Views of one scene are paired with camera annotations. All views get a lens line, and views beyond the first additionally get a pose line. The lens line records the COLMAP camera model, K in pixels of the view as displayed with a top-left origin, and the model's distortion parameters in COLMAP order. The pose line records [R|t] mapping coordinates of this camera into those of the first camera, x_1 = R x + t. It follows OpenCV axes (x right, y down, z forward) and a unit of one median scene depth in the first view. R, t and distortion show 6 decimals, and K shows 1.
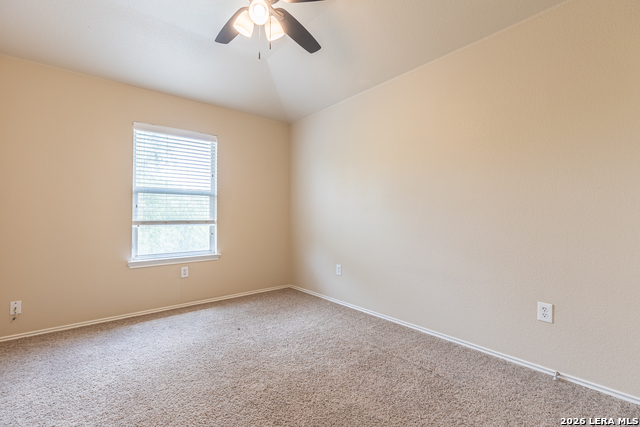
lens RADIAL K [[288.5, 0, 320.0], [0, 288.5, 213.2], [0, 0, 1]] dist [0.002421, 0.000917]
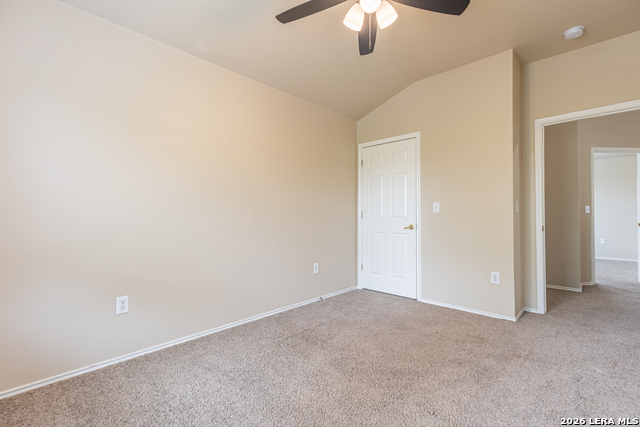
lens RADIAL K [[288.5, 0, 321.1], [0, 288.5, 215.4], [0, 0, 1]] dist [0.002421, 0.000917]
pose [[-0.139754, 0.004763, 0.990175, -1.747619], [-0.017973, 0.999811, -0.007346, 0.015713], [-0.990023, -0.018823, -0.139642, 1.996676]]
